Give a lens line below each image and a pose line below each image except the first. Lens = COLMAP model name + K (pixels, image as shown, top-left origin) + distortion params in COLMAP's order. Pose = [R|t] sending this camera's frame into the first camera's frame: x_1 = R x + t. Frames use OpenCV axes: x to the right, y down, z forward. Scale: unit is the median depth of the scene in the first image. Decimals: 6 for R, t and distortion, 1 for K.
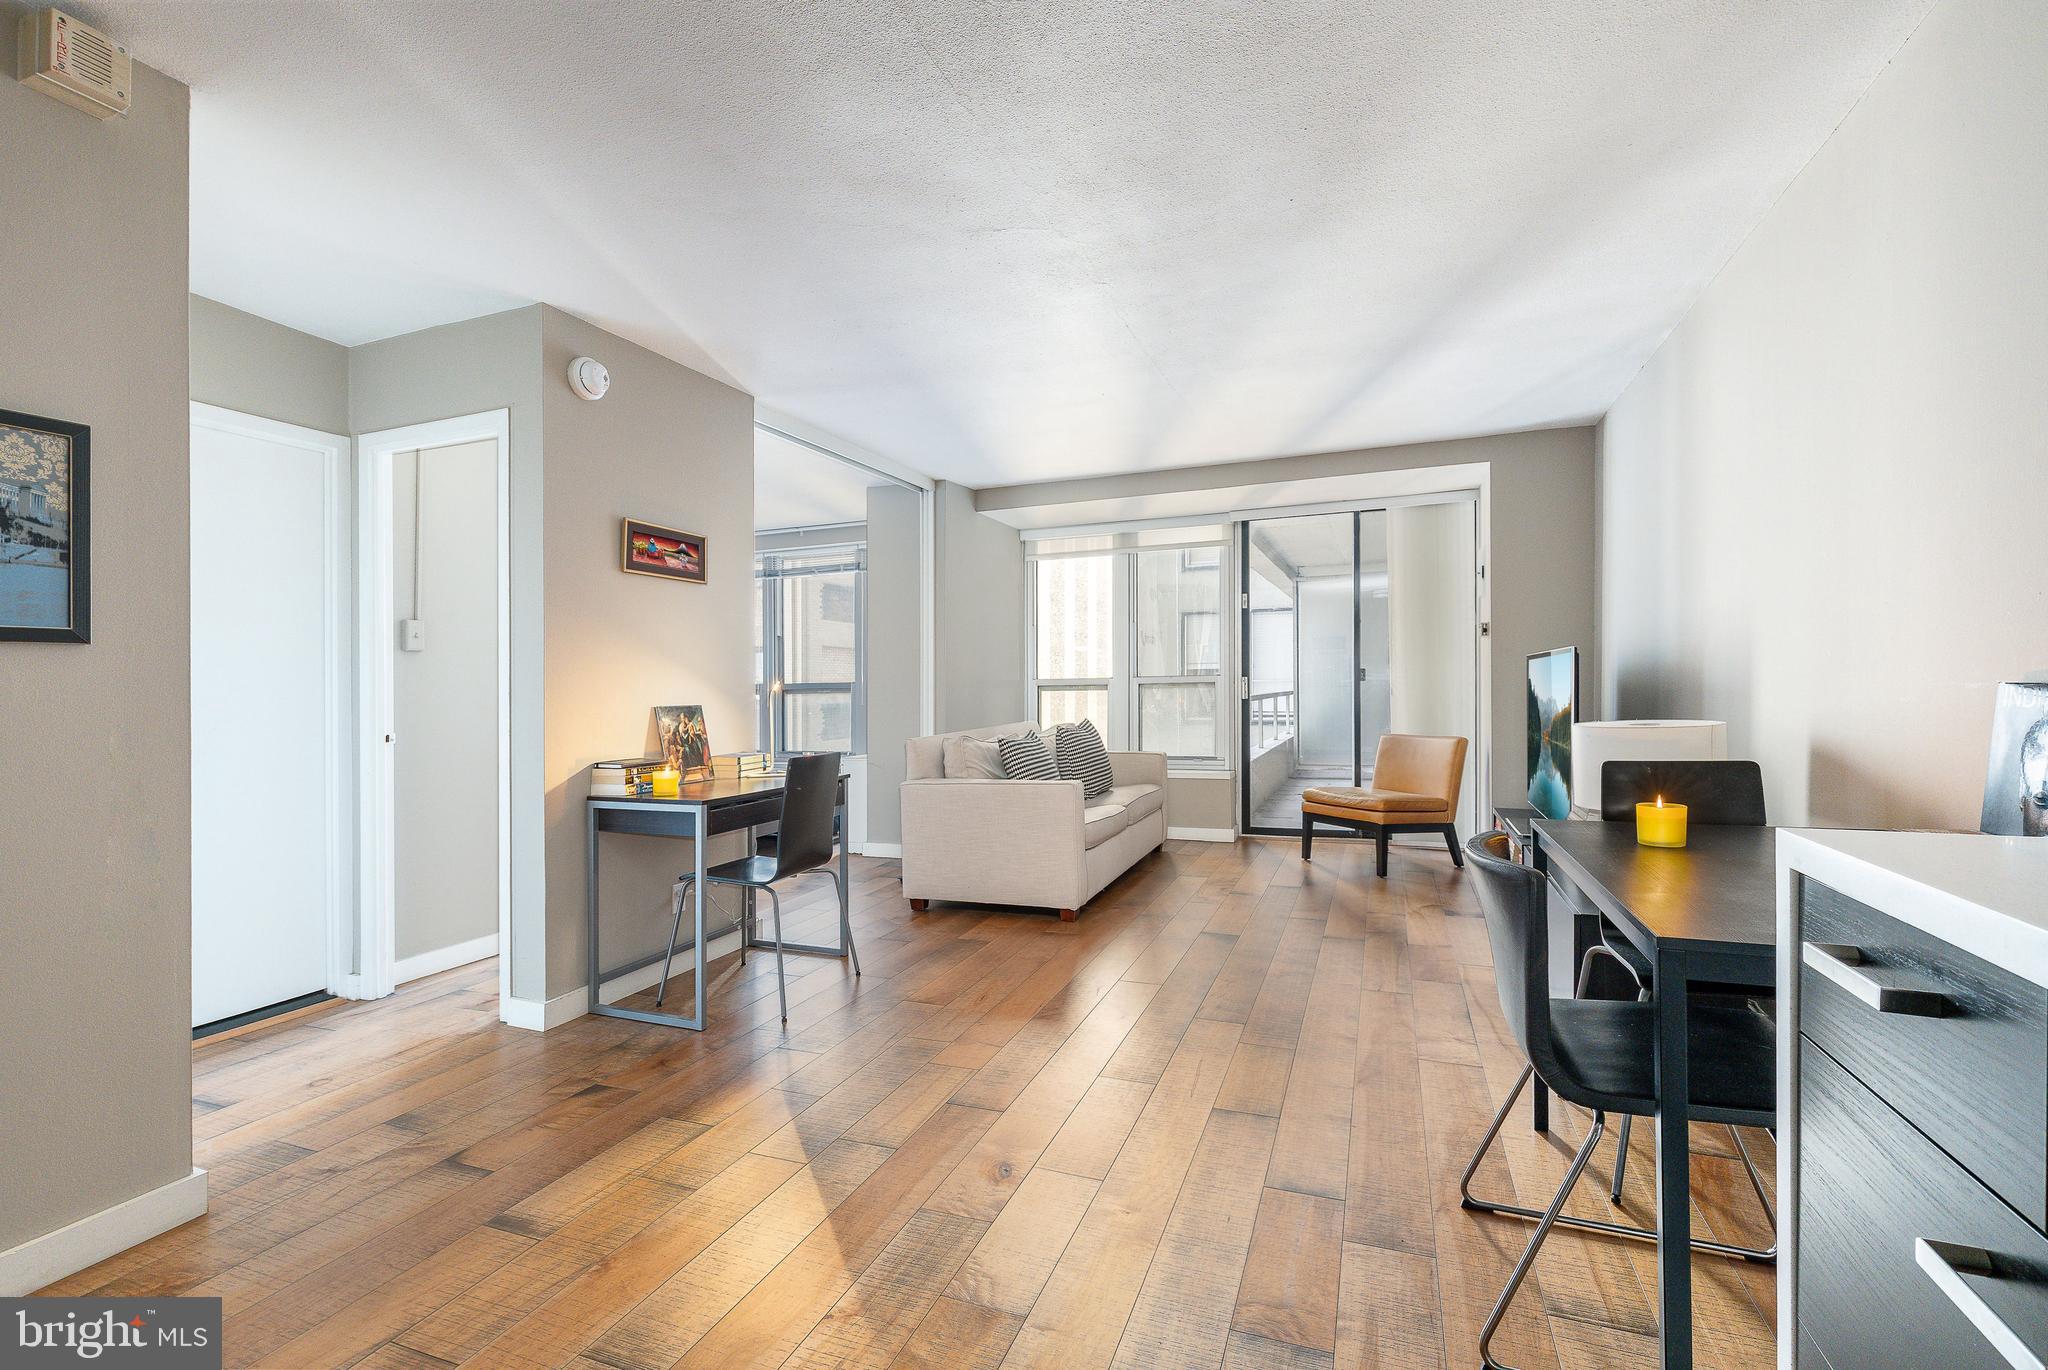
lens RADIAL K [[920.7, 0, 935.7], [0, 920.7, 753.7], [0, 0, 1]] dist [0.004324, 0.000565]
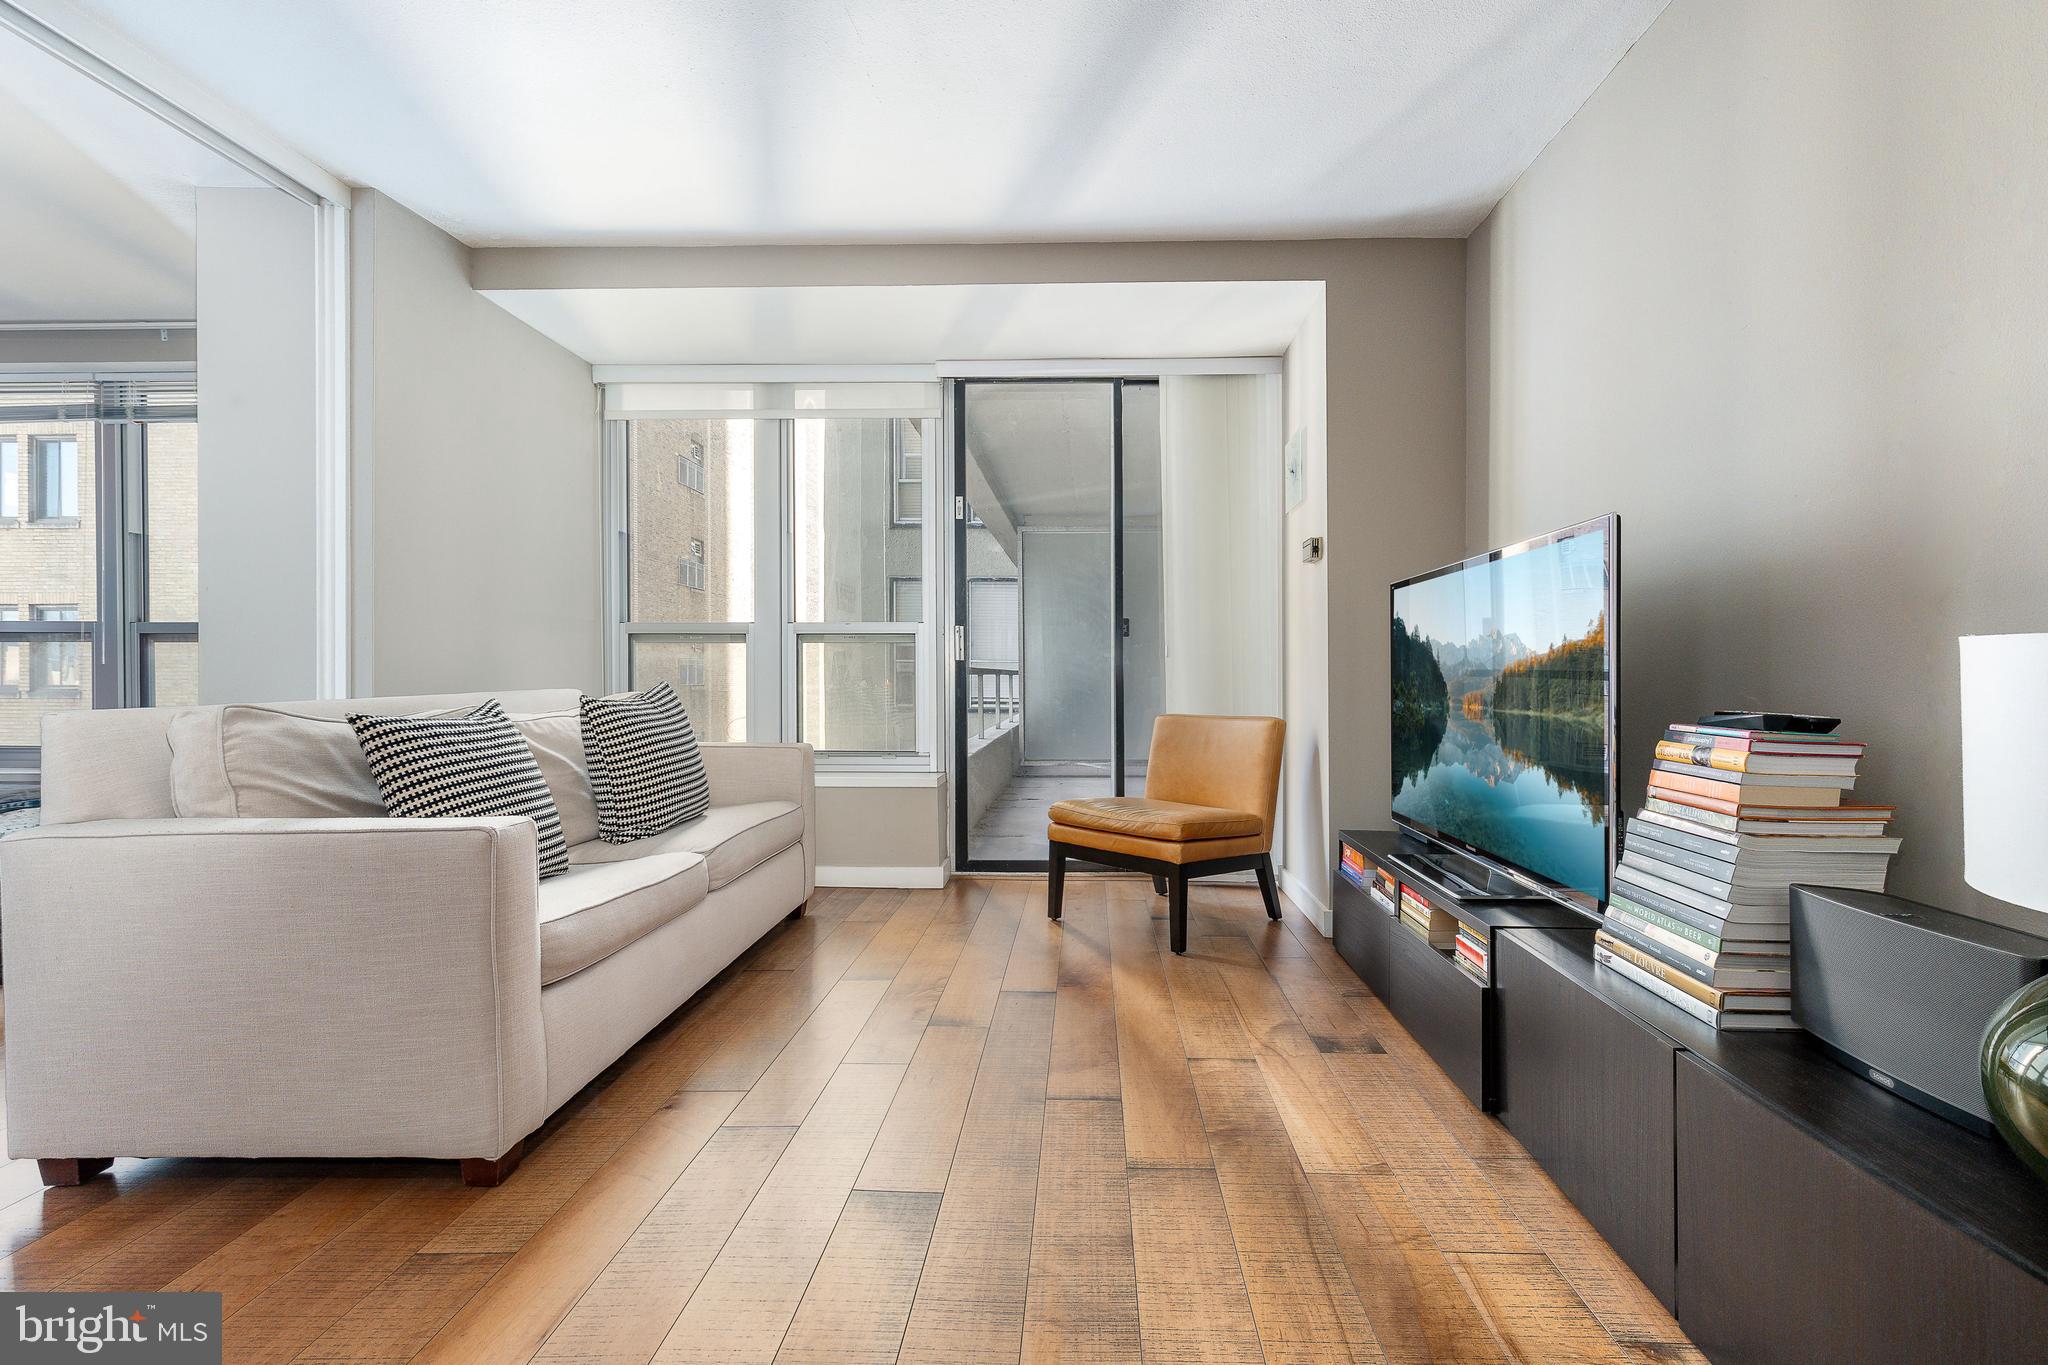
lens RADIAL K [[920.7, 0, 1027.6], [0, 920.7, 685.4], [0, 0, 1]] dist [0.004324, 0.000565]
pose [[0.923819, 0.020085, 0.382301, 0.144173], [0.006189, 0.997709, -0.067373, 0.001404], [-0.382779, 0.064607, 0.921578, 0.420908]]
